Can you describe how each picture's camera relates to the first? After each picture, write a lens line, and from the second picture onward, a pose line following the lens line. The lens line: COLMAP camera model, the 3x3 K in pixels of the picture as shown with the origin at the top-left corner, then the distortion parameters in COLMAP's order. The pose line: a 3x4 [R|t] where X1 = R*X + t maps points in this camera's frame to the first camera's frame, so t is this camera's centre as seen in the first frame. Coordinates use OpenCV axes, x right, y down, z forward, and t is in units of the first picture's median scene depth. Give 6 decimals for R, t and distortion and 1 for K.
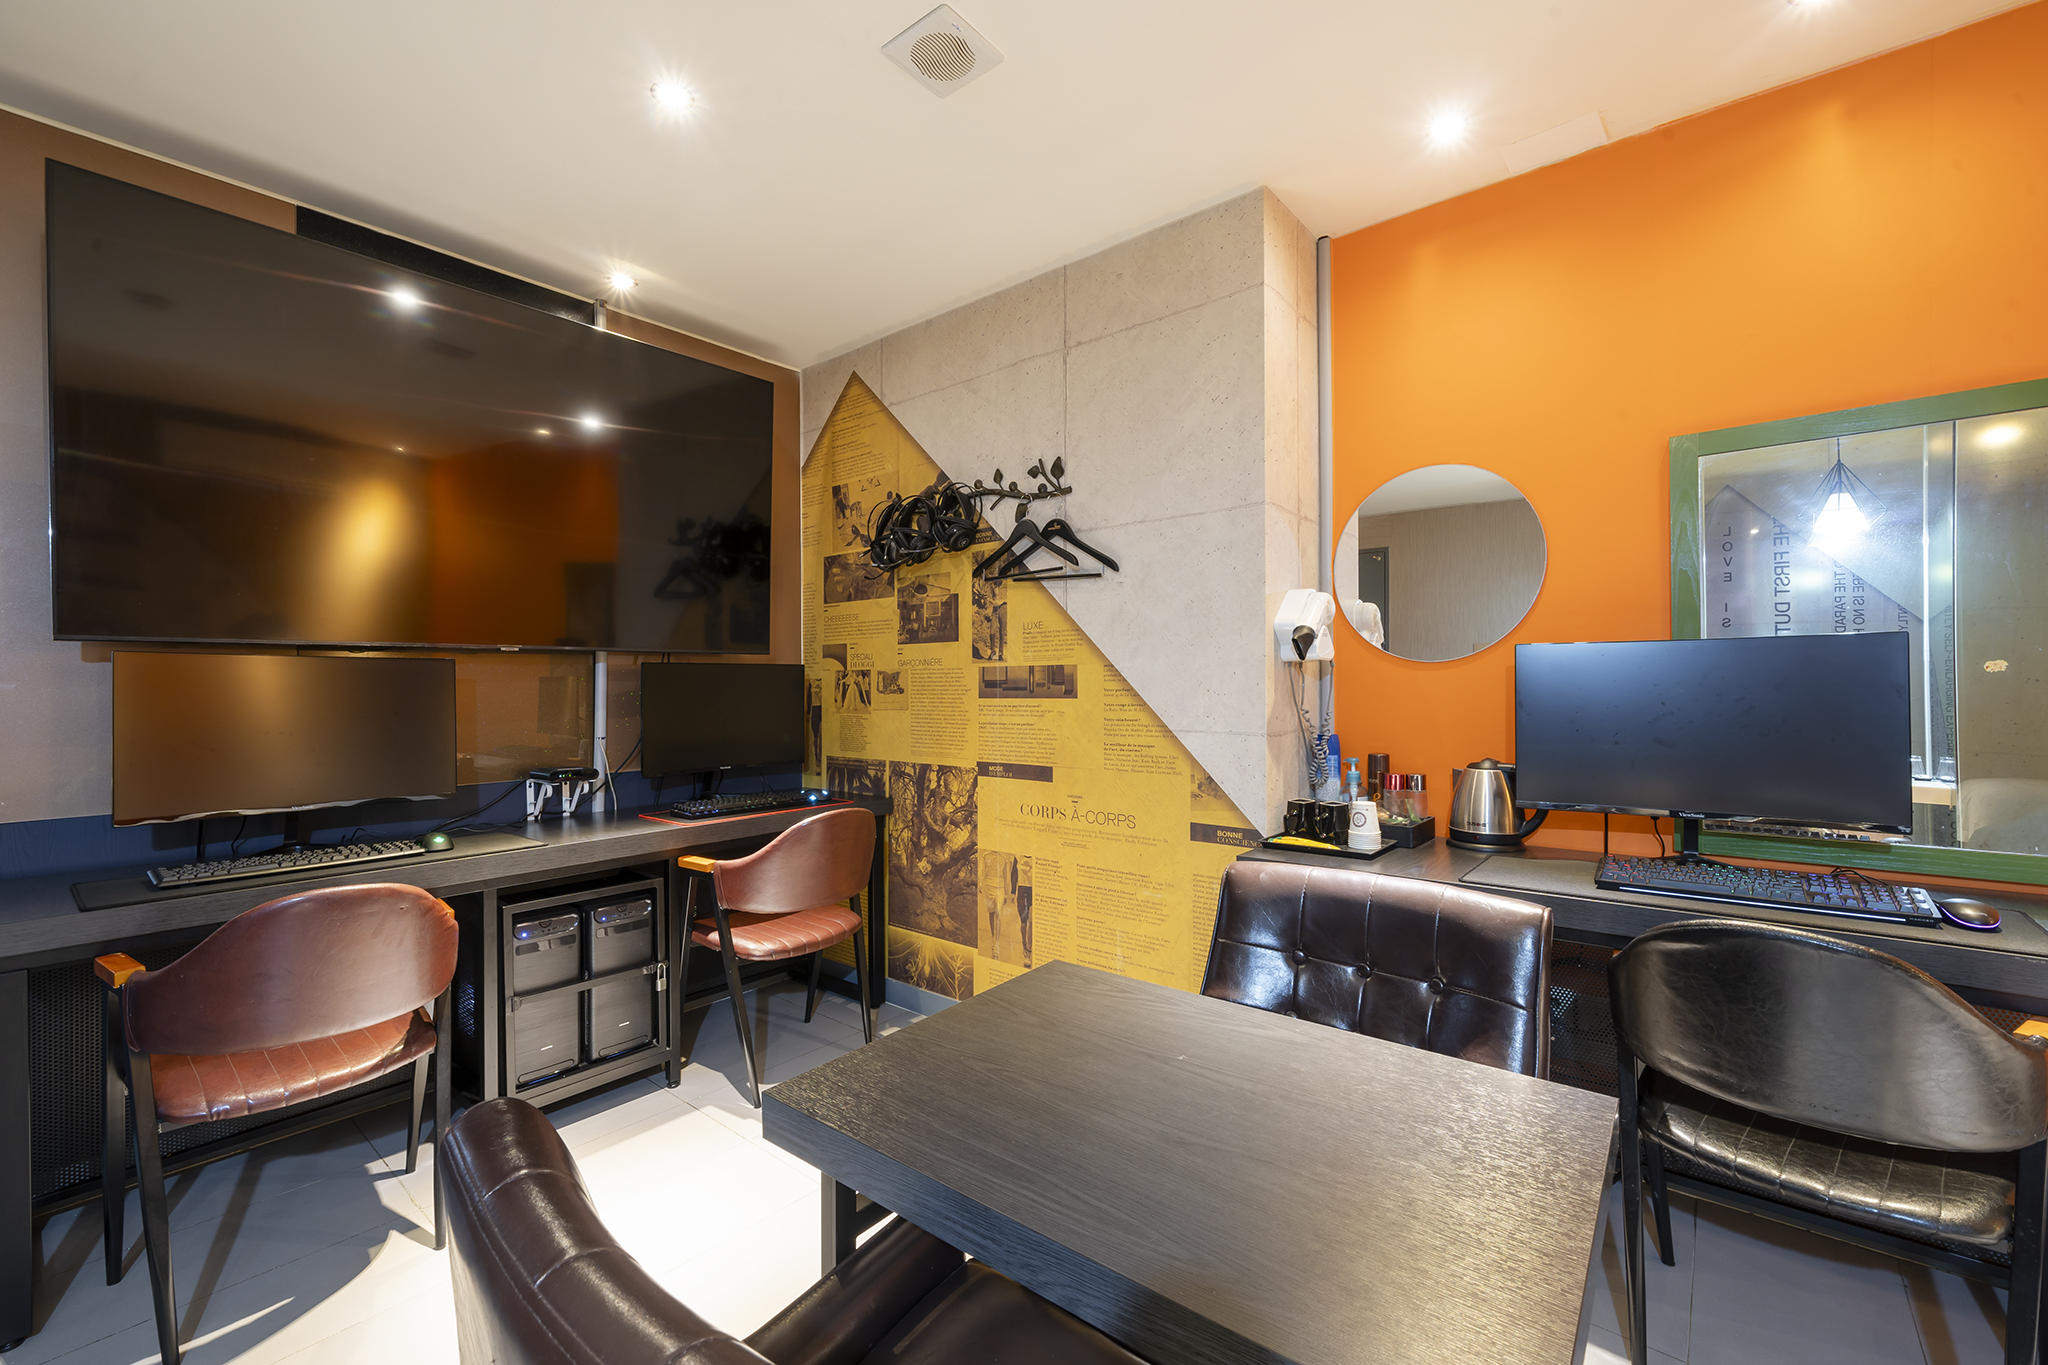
lens RADIAL K [[850.1, 0, 1017.4], [0, 850.1, 687.3], [0, 0, 1]] dist [0.000129, -0.000090]
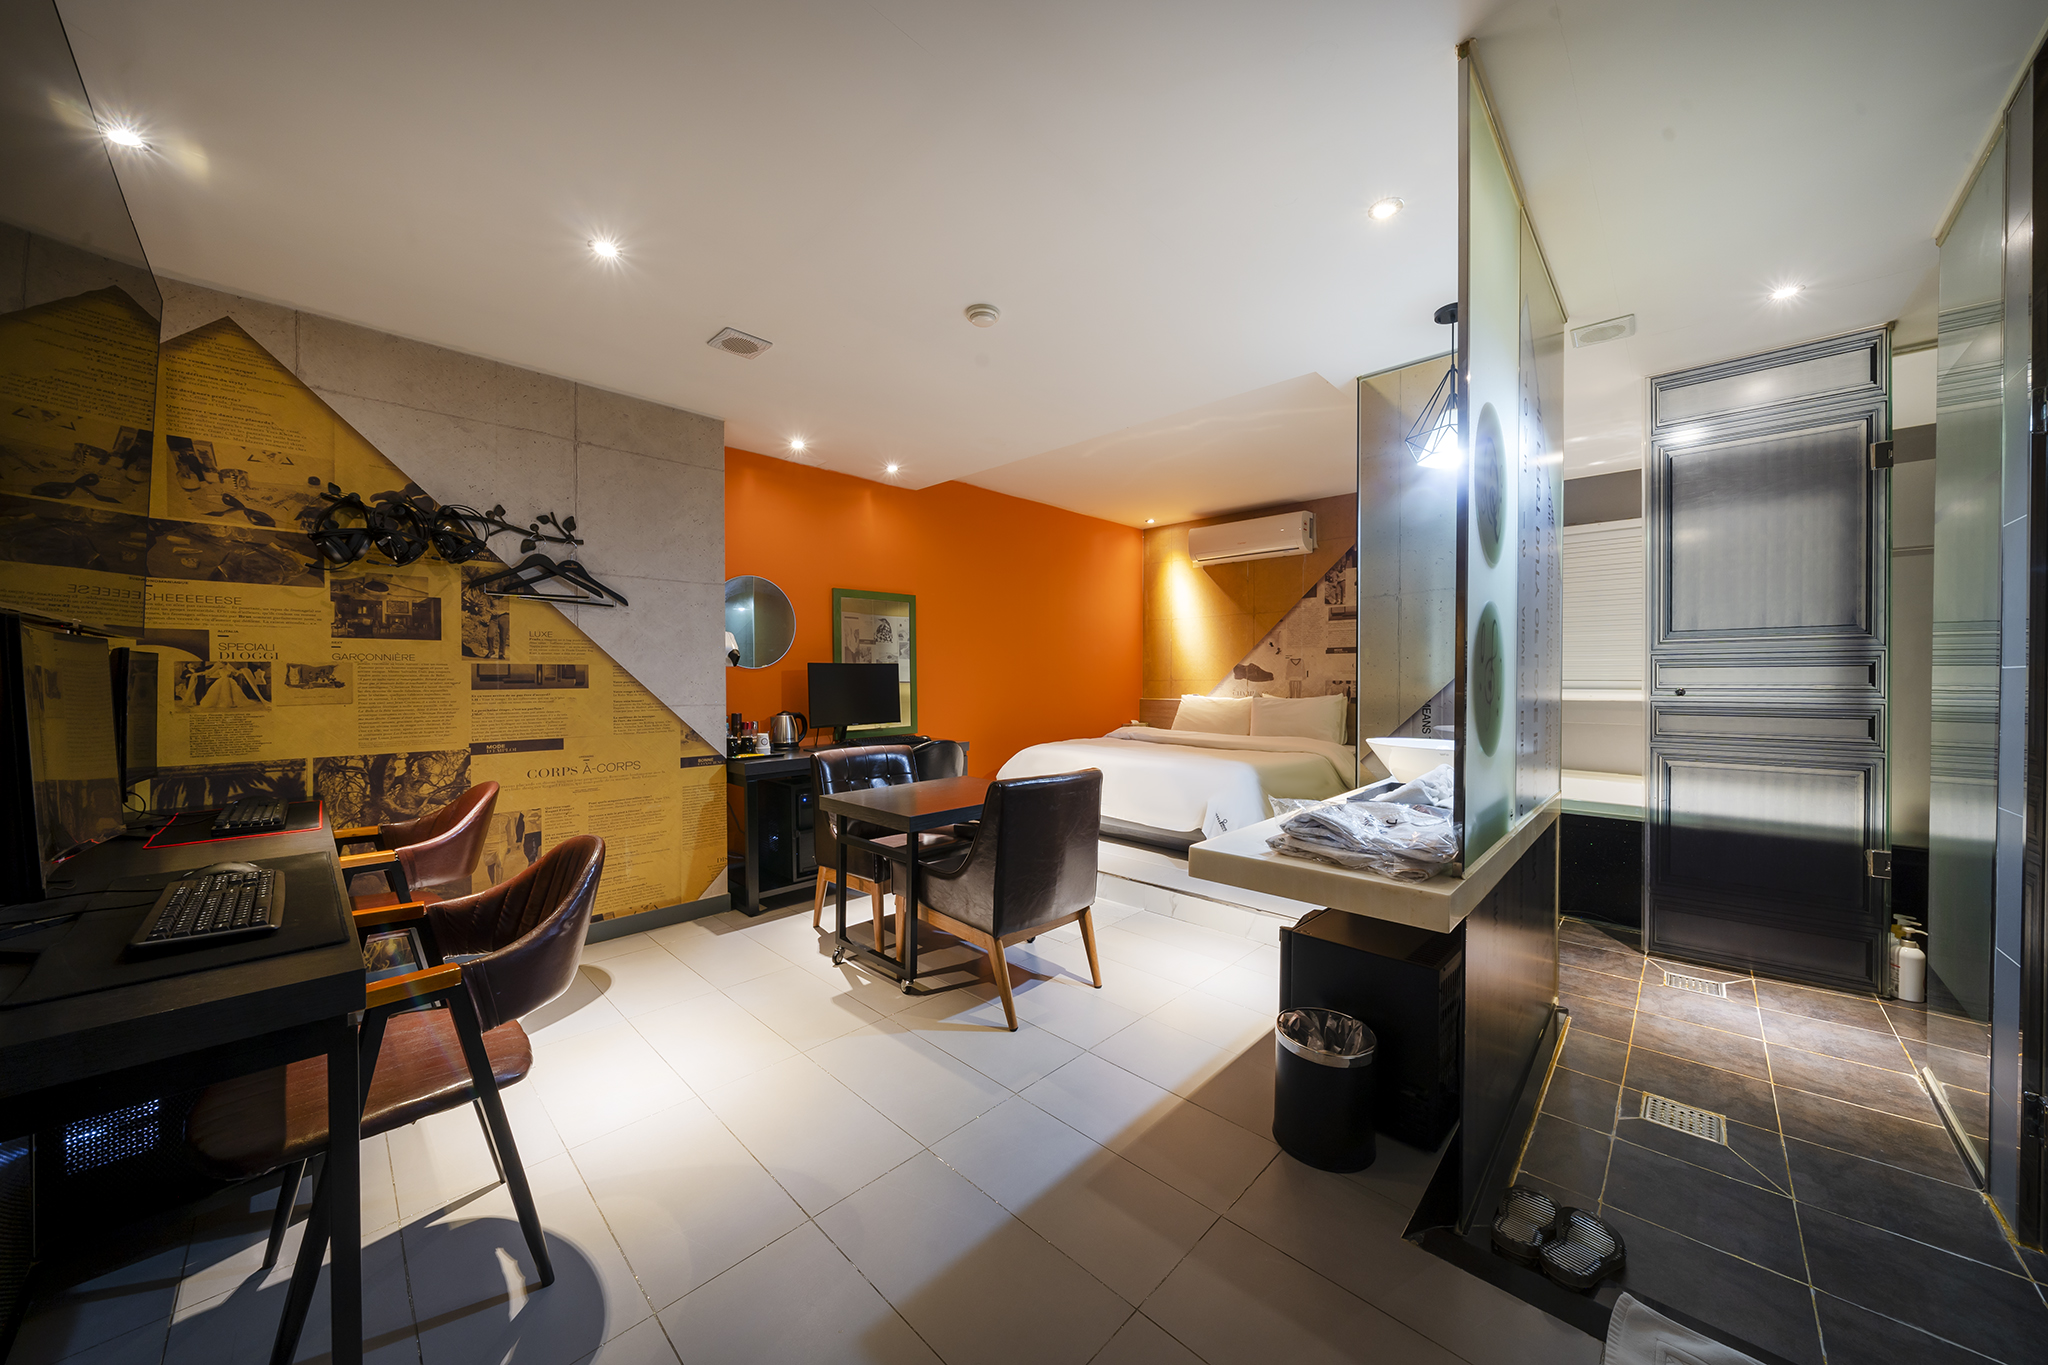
lens RADIAL K [[701.6, 0, 1016.9], [0, 701.6, 683.5], [0, 0, 1]] dist [-0.001472, -0.000008]
pose [[0.085020, -0.003772, 0.996372, -0.967179], [0.005420, 0.999980, 0.003323, 0.004679], [-0.996365, 0.005118, 0.085038, 0.158751]]
